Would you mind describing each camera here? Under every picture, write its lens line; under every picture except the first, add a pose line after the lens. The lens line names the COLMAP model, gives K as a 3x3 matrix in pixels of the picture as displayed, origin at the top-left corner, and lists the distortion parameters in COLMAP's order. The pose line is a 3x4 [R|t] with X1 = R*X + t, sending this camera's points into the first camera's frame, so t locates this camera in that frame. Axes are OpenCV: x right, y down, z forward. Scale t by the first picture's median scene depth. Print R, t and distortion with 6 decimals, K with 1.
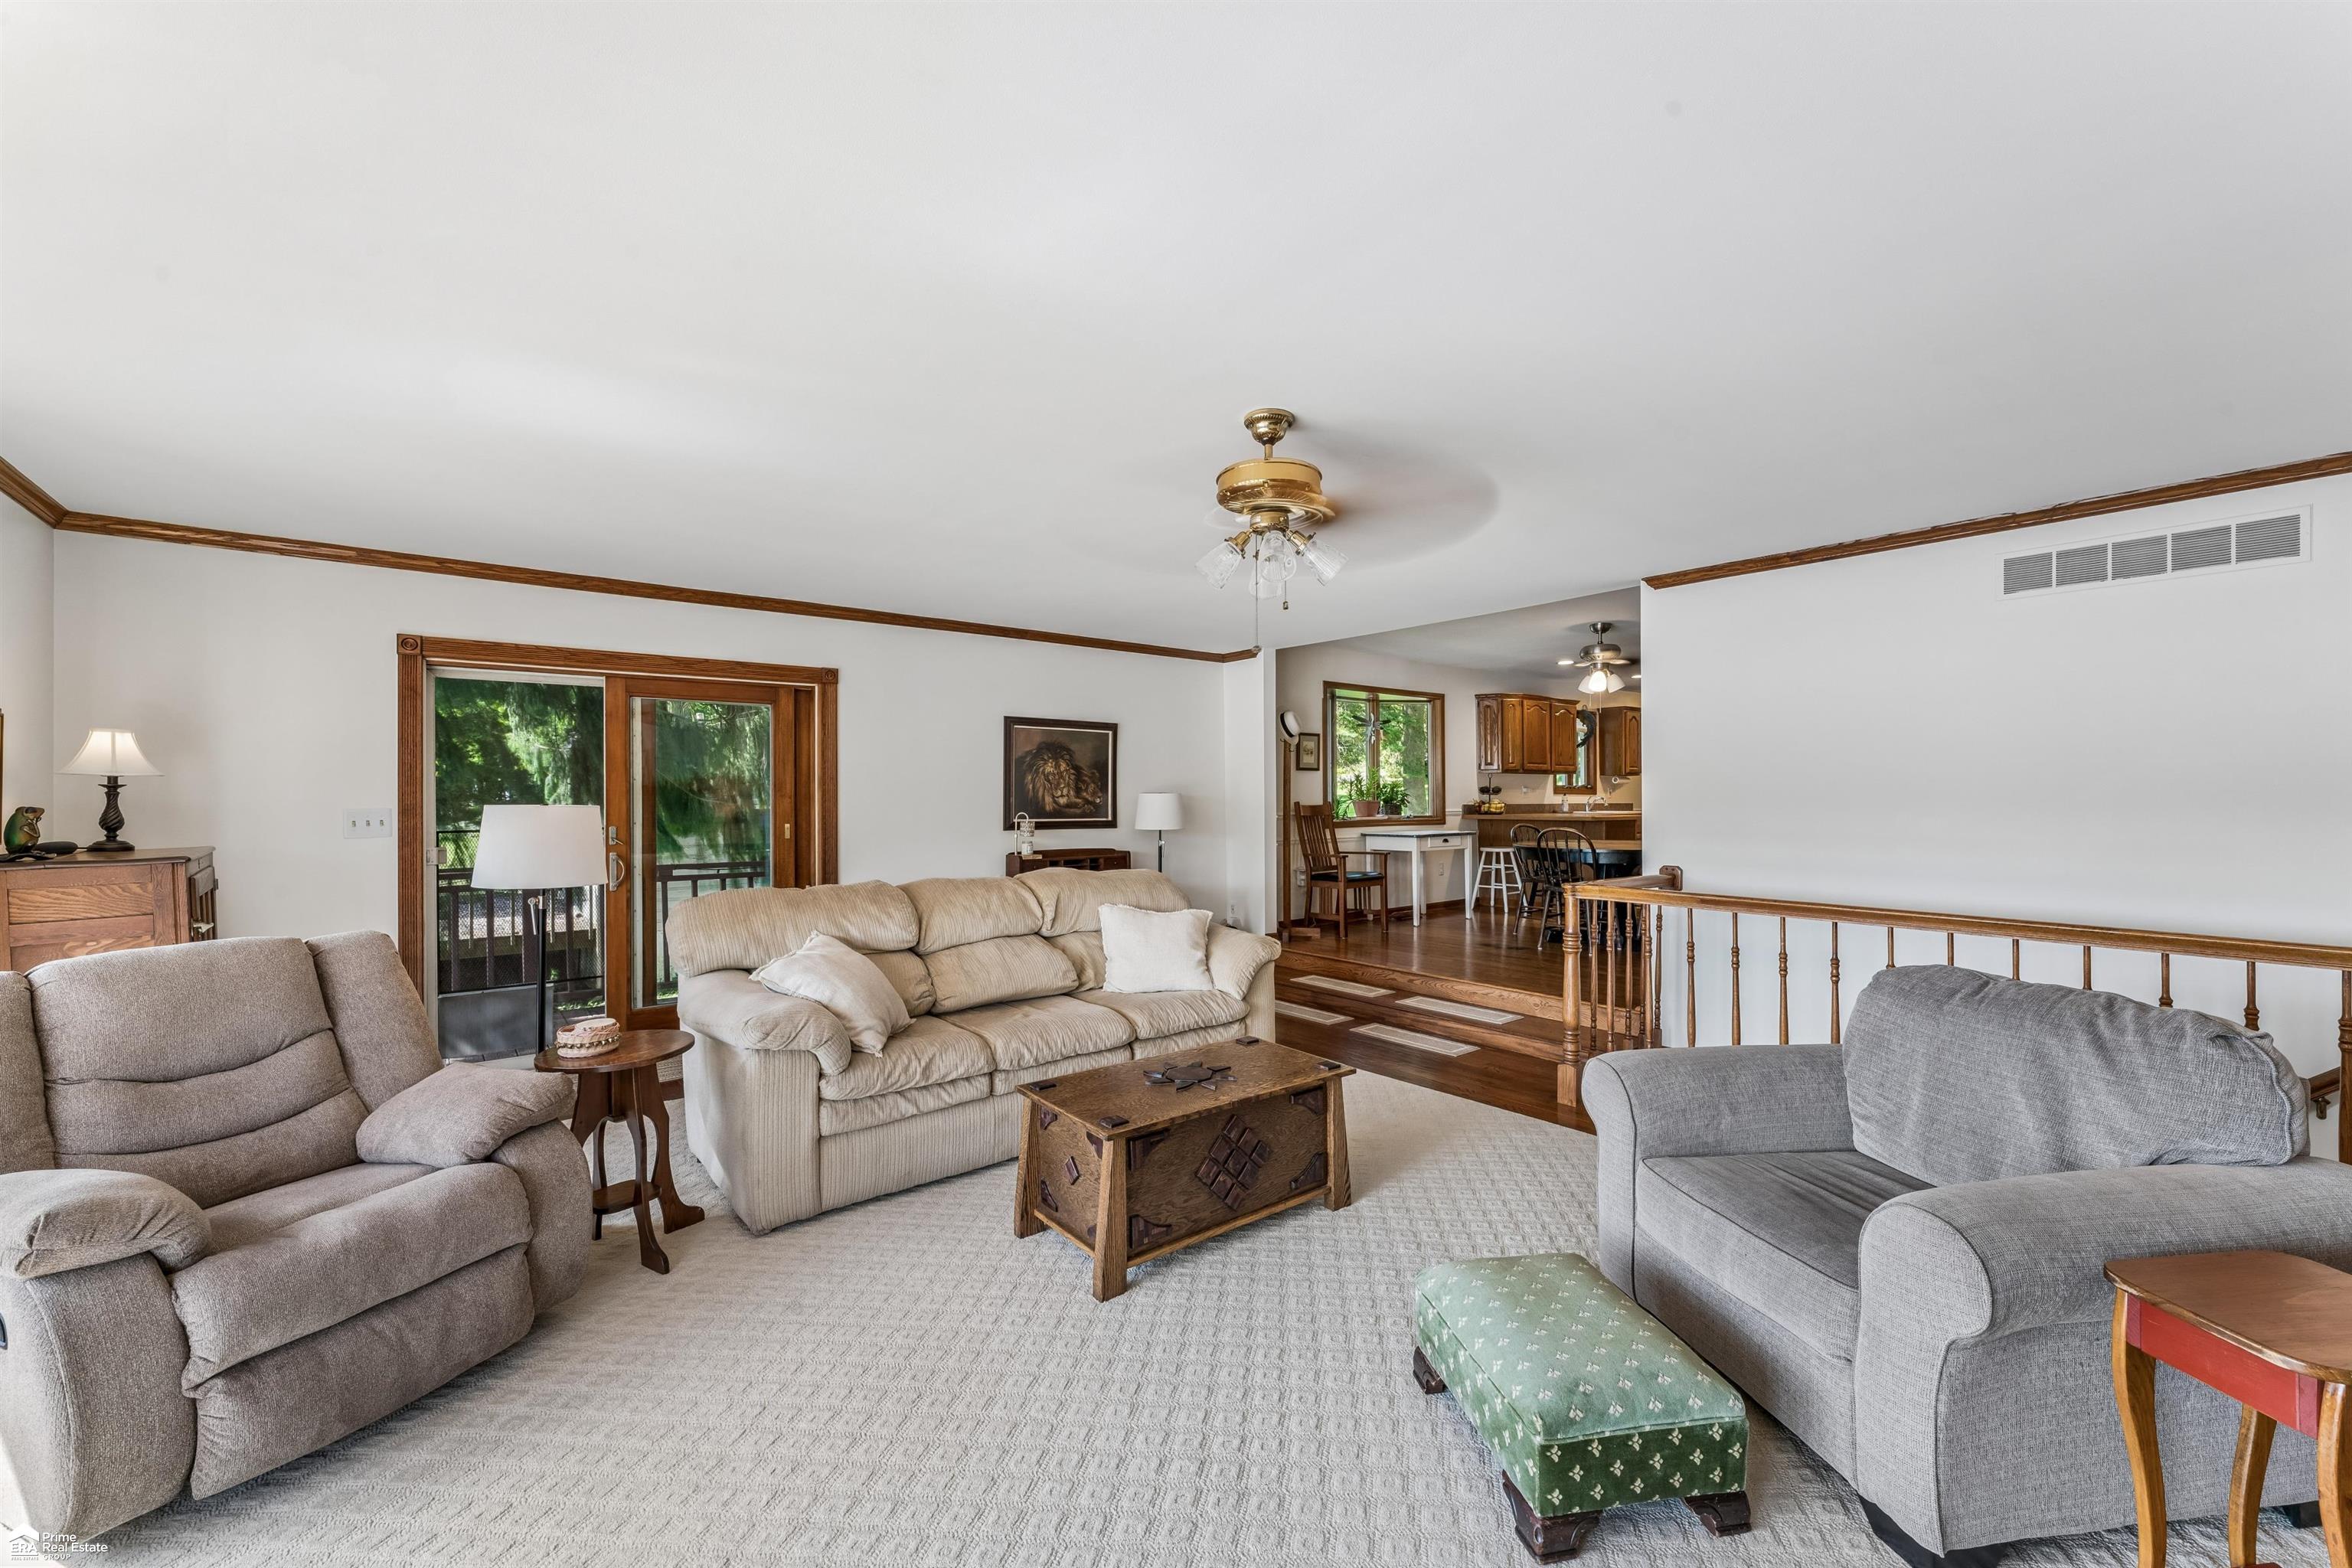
lens RADIAL K [[933.6, 0, 1168.7], [0, 933.6, 797.1], [0, 0, 1]] dist [-0.000050, -0.000010]
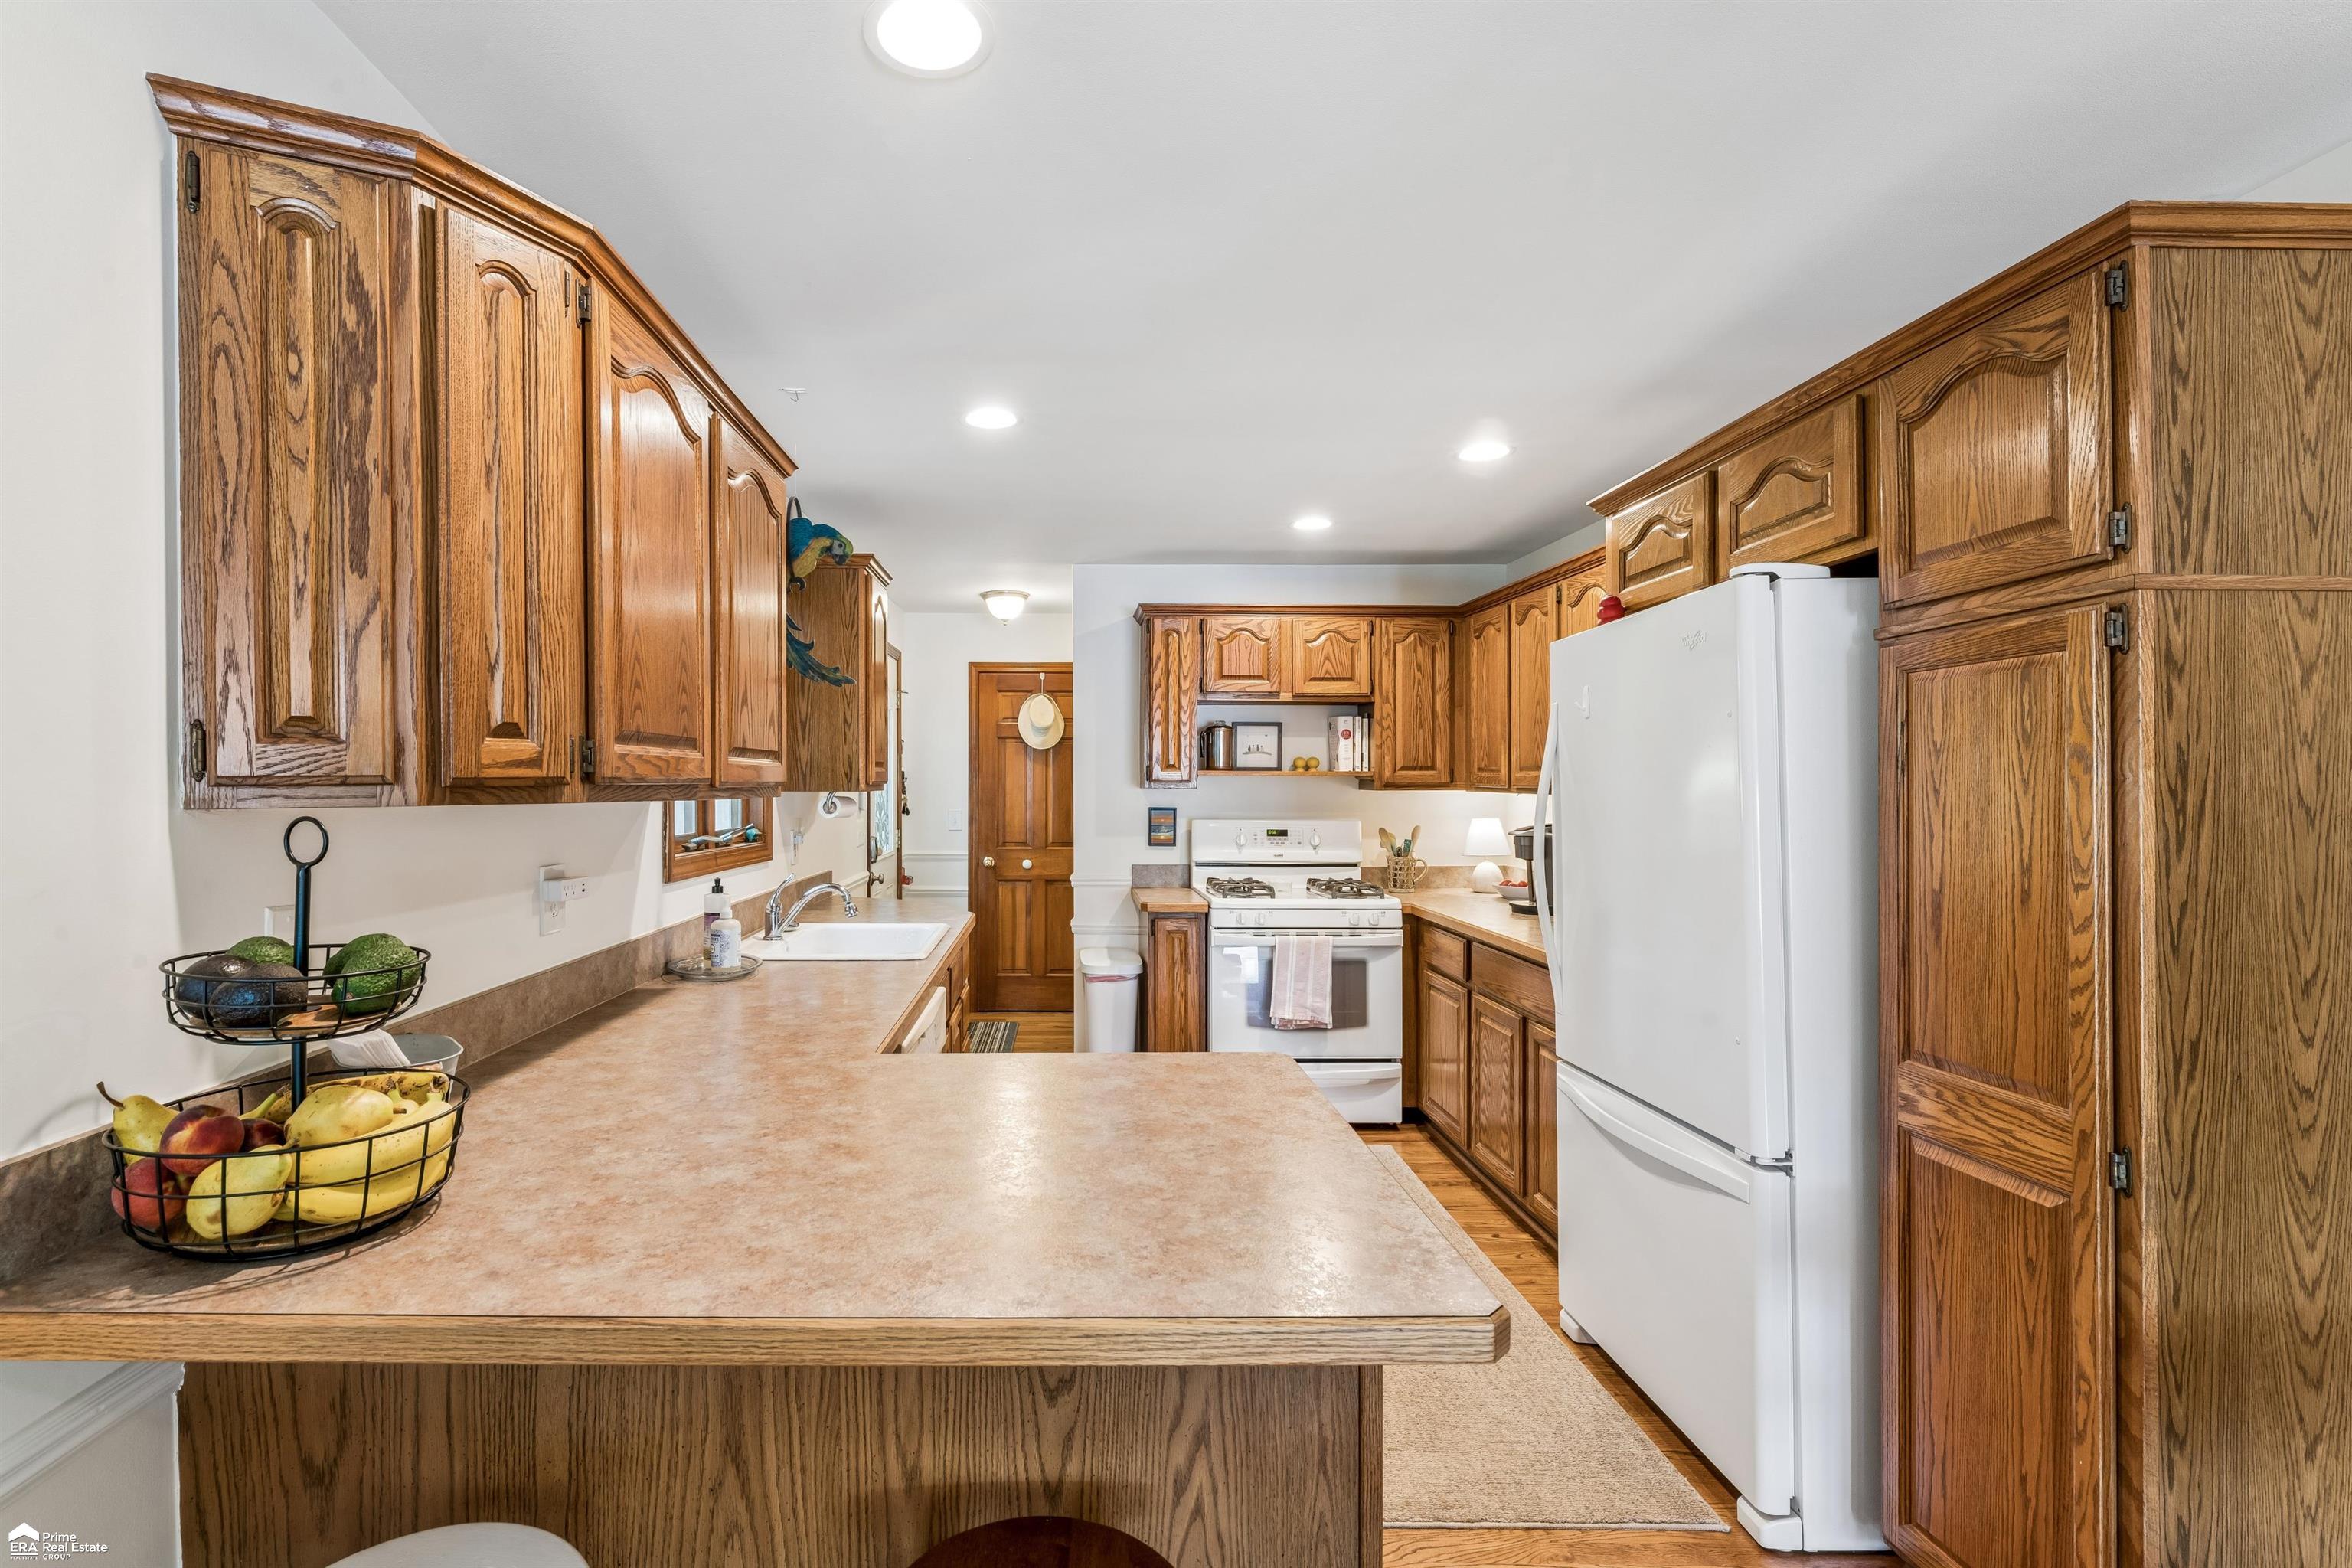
lens RADIAL K [[1085.0, 0, 1079.4], [0, 1085.0, 788.6], [0, 0, 1]] dist [0.000917, 0.000371]
pose [[0.618819, 0.005489, 0.785514, 0.298390], [-0.011481, 0.999932, 0.002058, -0.029894], [-0.785449, -0.010292, 0.618840, 0.845645]]
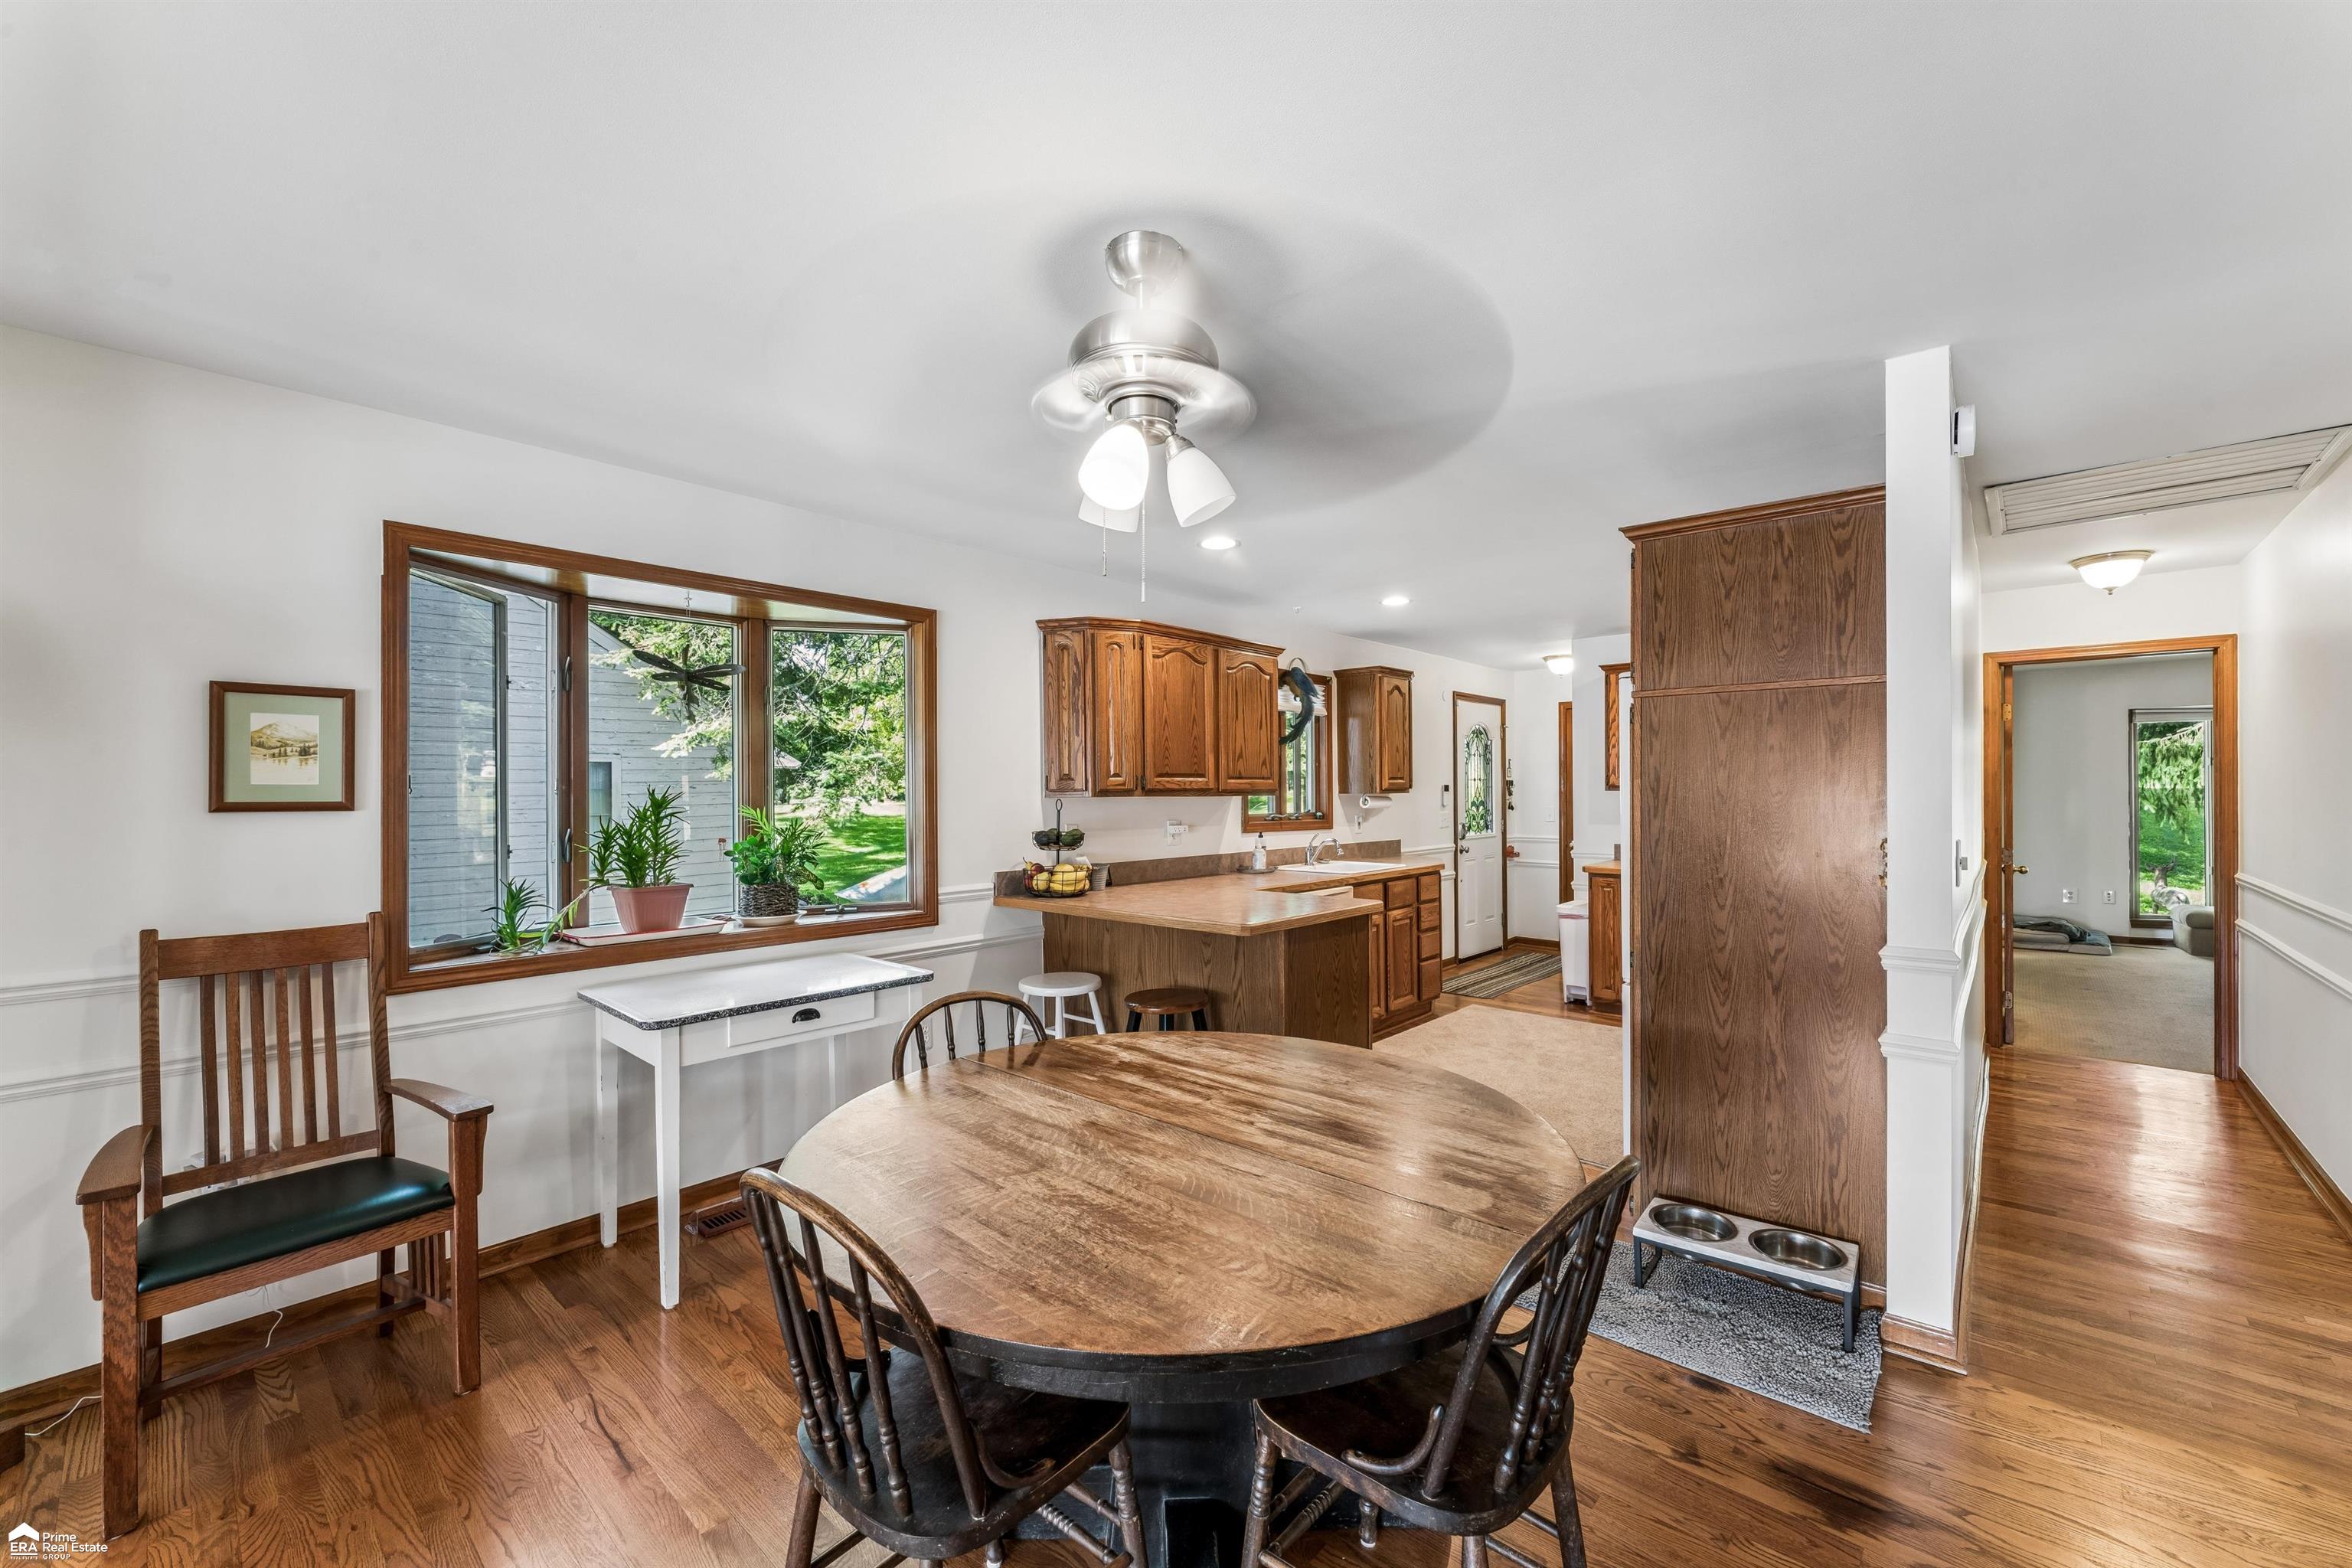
lens RADIAL K [[933.6, 0, 1183.6], [0, 933.6, 794.3], [0, 0, 1]] dist [-0.000050, -0.000010]
pose [[0.984577, 0.001130, 0.174950, 0.321075], [-0.002464, 0.999970, 0.007405, -0.031035], [-0.174937, -0.007722, 0.984549, 0.553603]]
